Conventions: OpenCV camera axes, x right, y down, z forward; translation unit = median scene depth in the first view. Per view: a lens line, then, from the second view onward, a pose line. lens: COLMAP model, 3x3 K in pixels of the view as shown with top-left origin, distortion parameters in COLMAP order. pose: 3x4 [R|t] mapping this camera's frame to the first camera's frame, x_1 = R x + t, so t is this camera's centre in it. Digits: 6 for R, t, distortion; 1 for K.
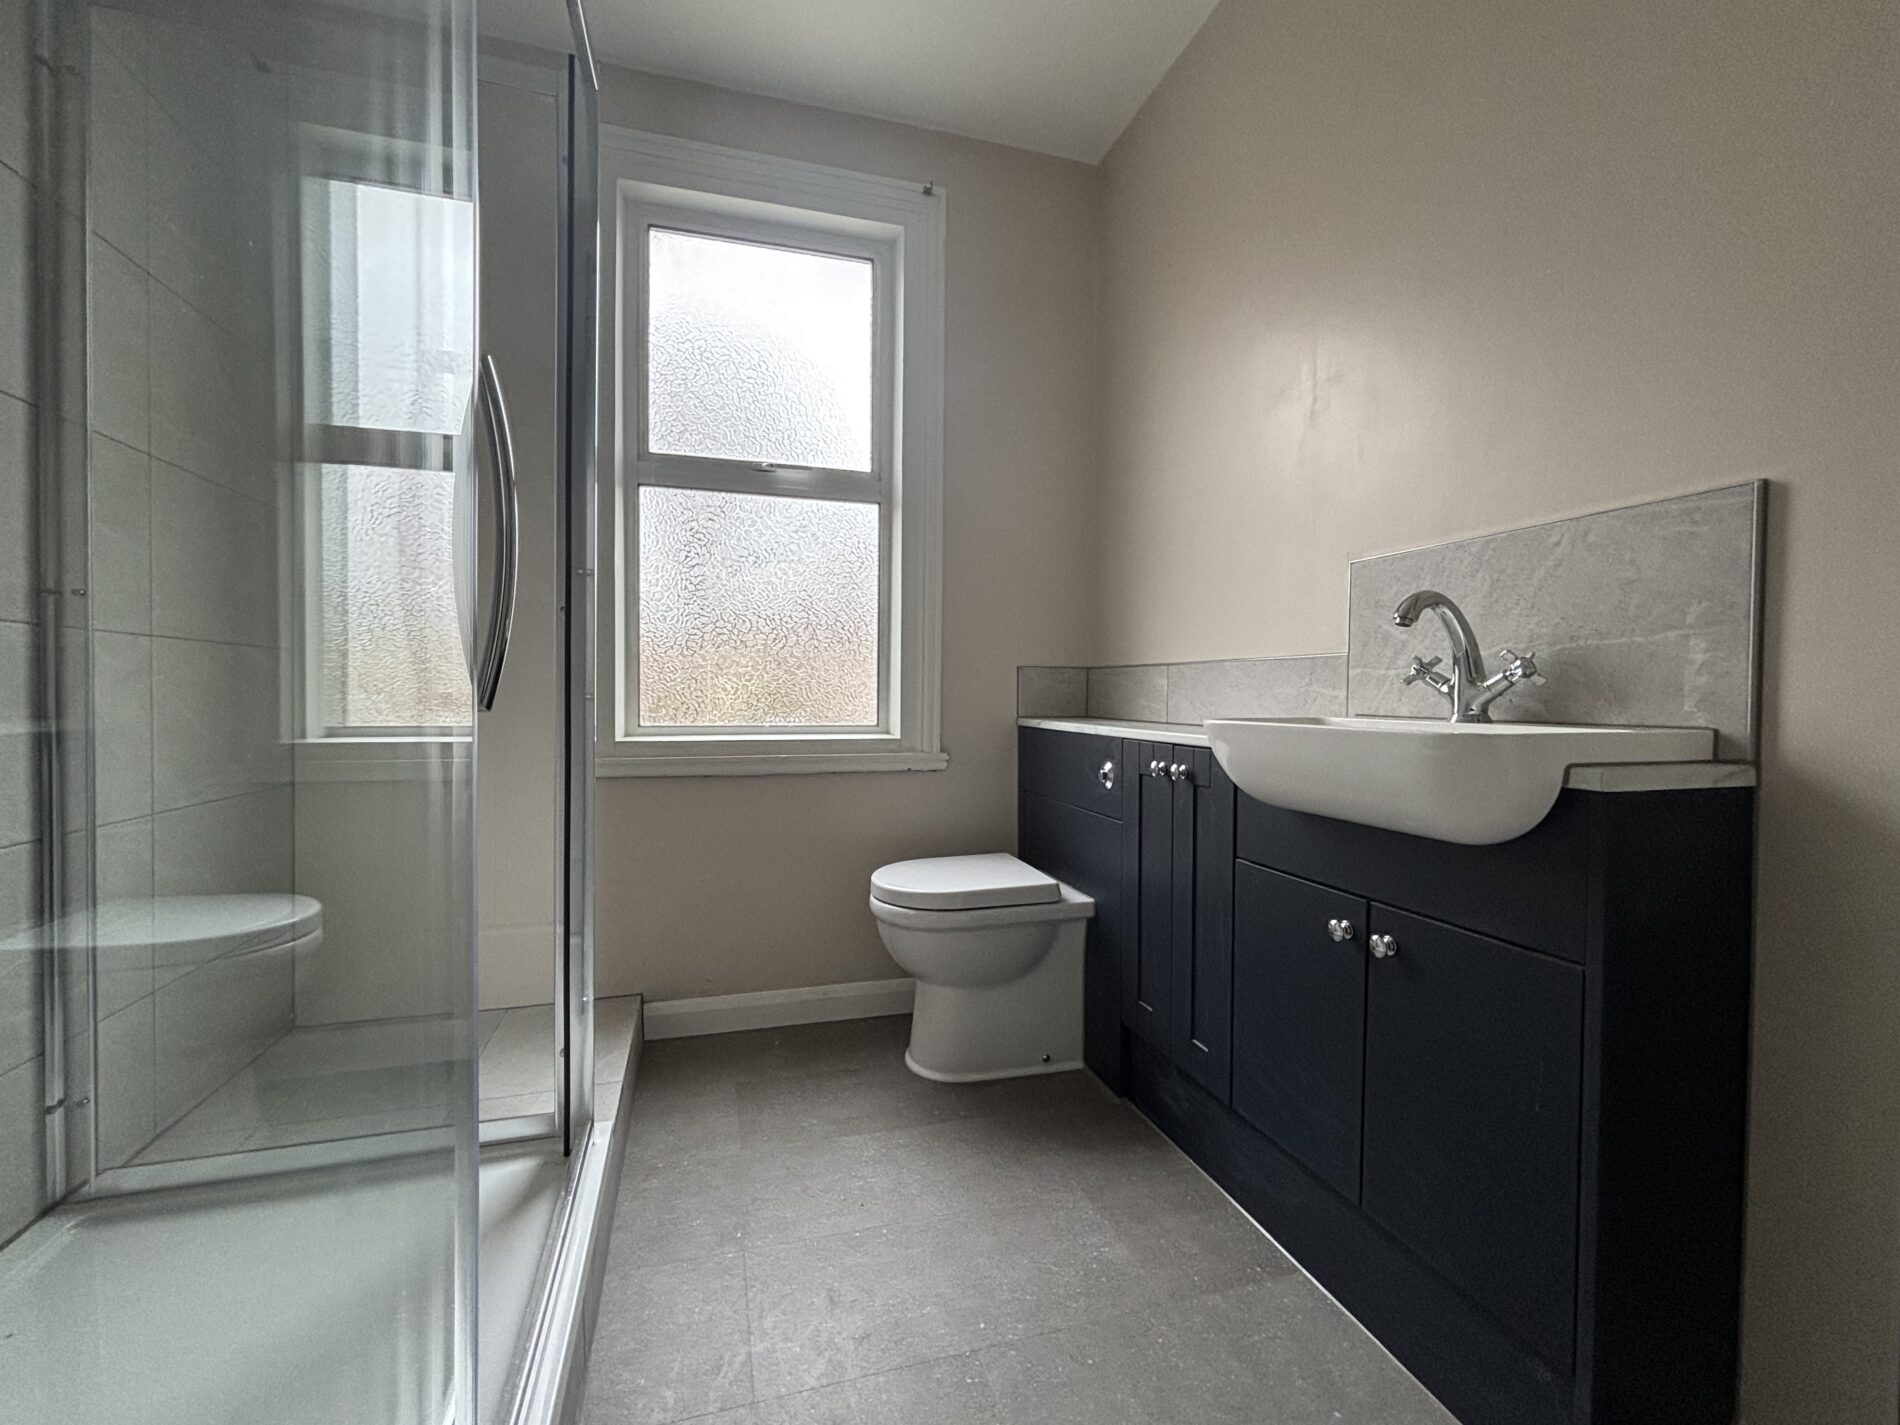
lens RADIAL K [[814.0, 0, 950.2], [0, 814.0, 711.0], [0, 0, 1]] dist [-0.000174, 0.000026]
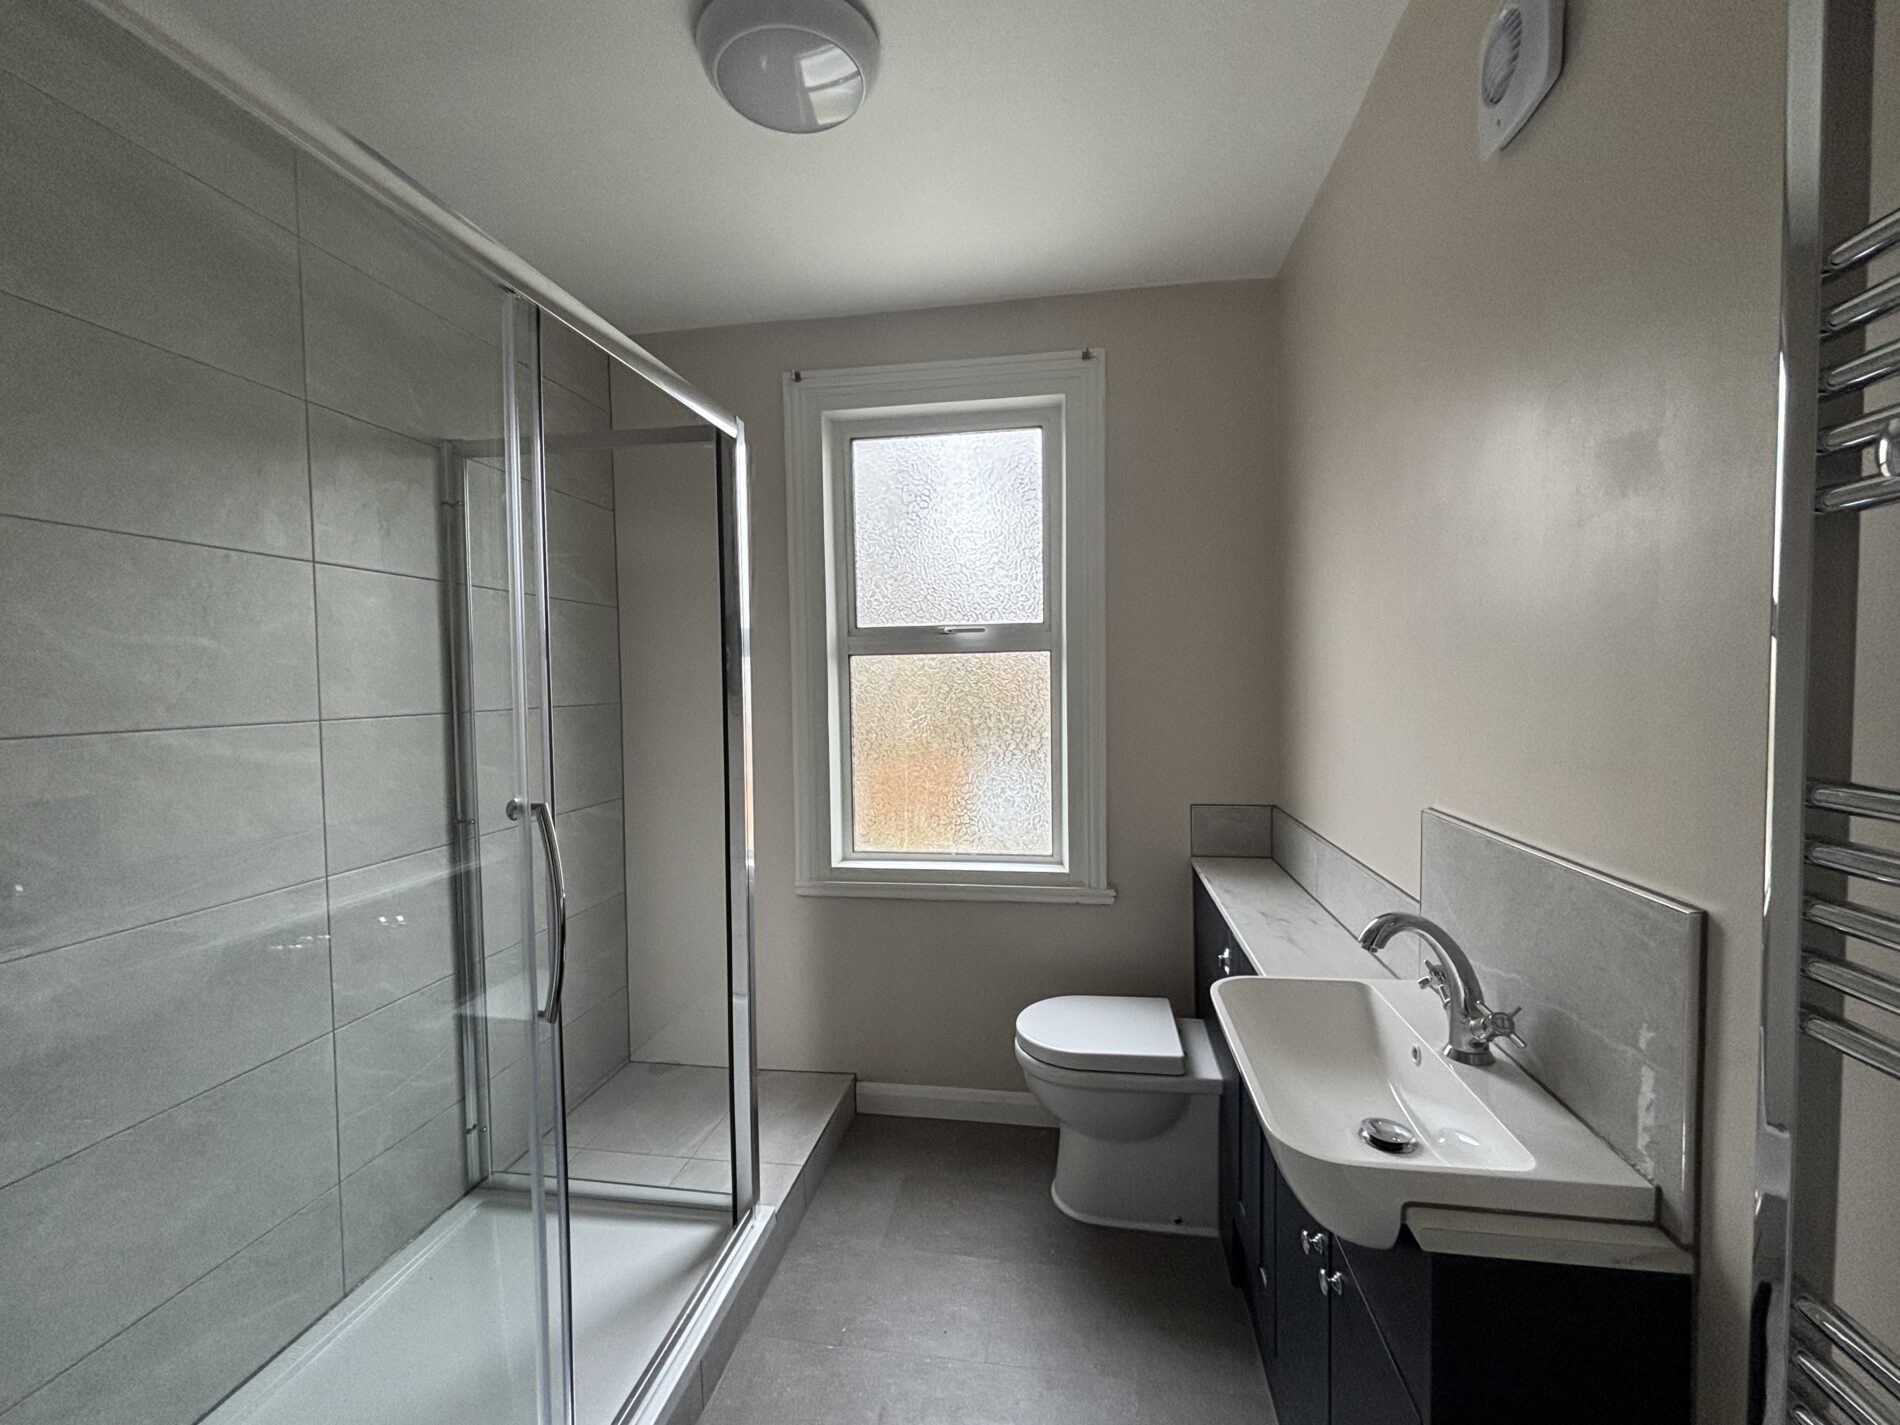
lens RADIAL K [[814.0, 0, 950.2], [0, 814.0, 711.0], [0, 0, 1]] dist [-0.000174, 0.000026]
pose [[0.900433, -0.003891, -0.434977, 0.308855], [0.013172, 0.999745, 0.018324, -0.235365], [0.434795, -0.022229, 0.900255, -0.030705]]
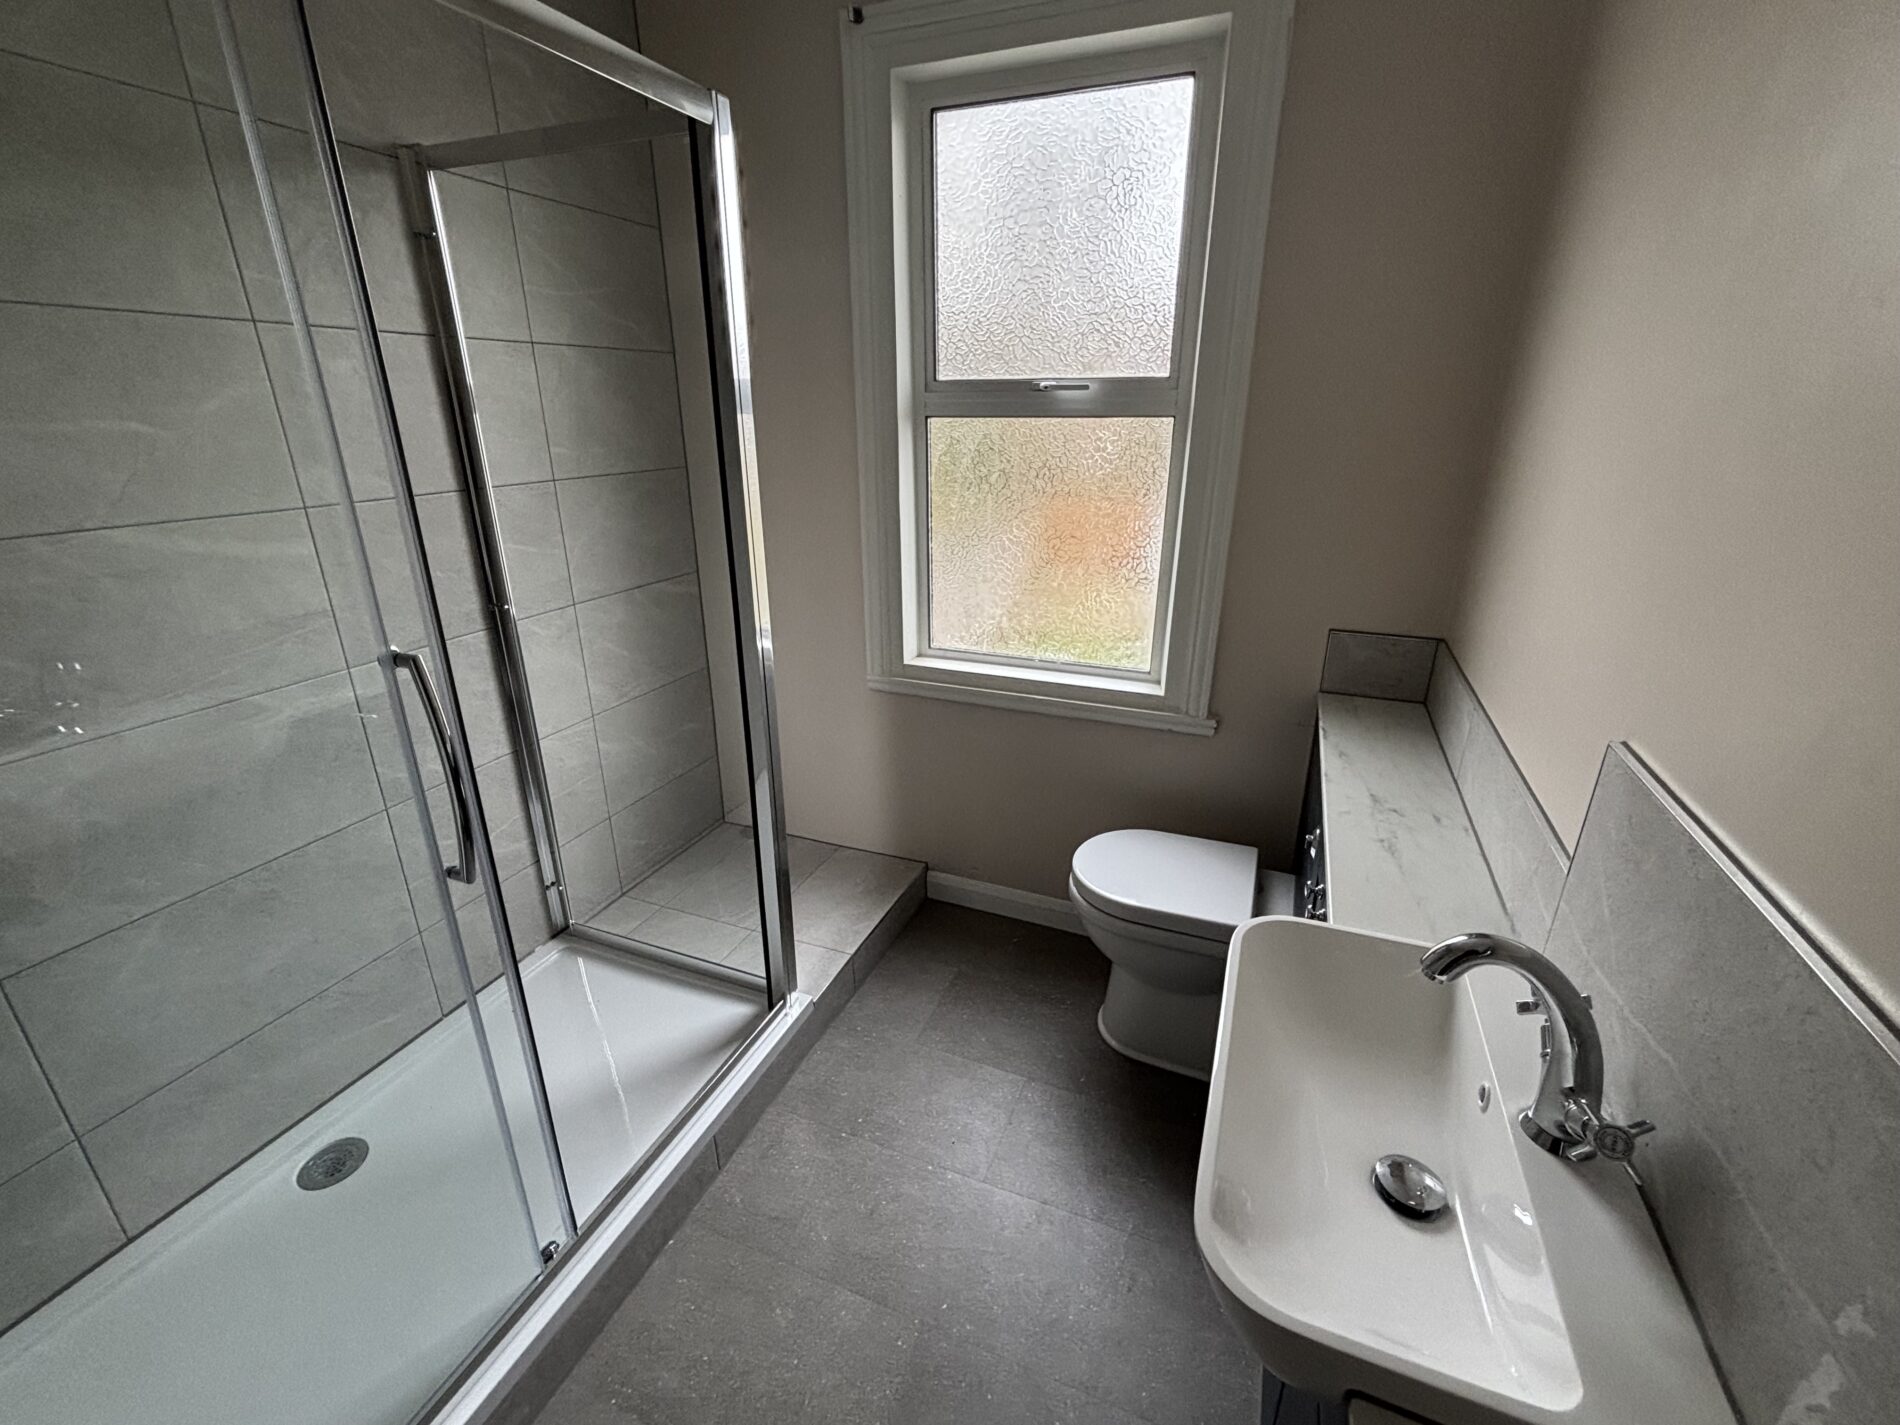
lens RADIAL K [[818.2, 0, 947.2], [0, 818.2, 708.0], [0, 0, 1]] dist [-0.002750, 0.000504]
pose [[0.778963, 0.213298, -0.589679, 0.343800], [-0.007119, 0.943318, 0.331813, -0.300103], [0.627030, -0.254273, 0.736328, 0.197617]]
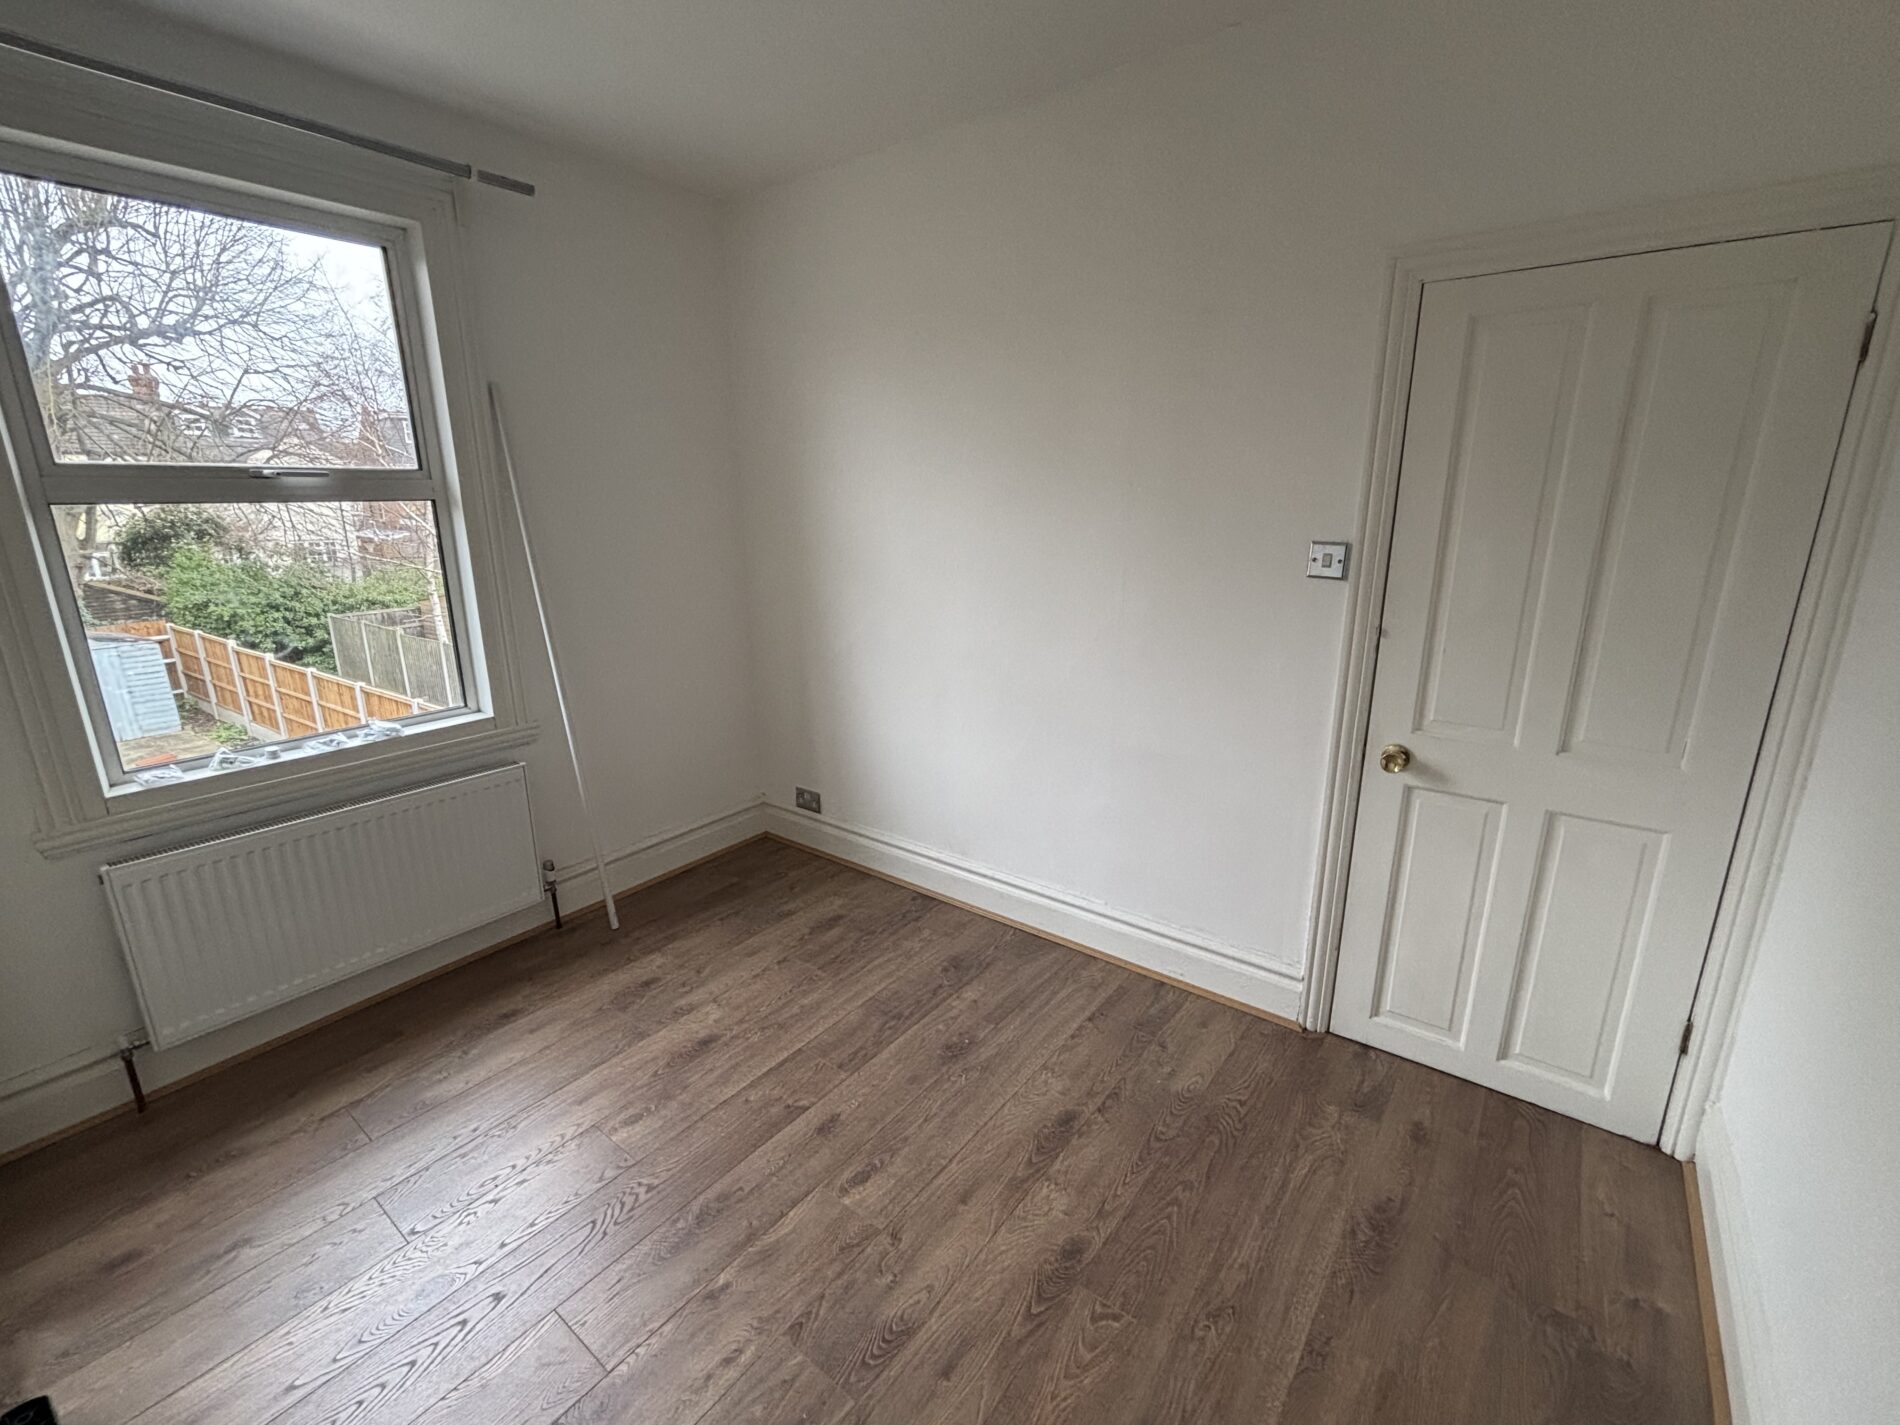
lens RADIAL K [[814.0, 0, 950.2], [0, 814.0, 711.0], [0, 0, 1]] dist [-0.000174, 0.000026]
pose [[0.807574, -0.167326, 0.565532, -0.219161], [0.027375, 0.968510, 0.247465, -0.280130], [-0.589130, -0.184365, 0.786724, -0.307584]]
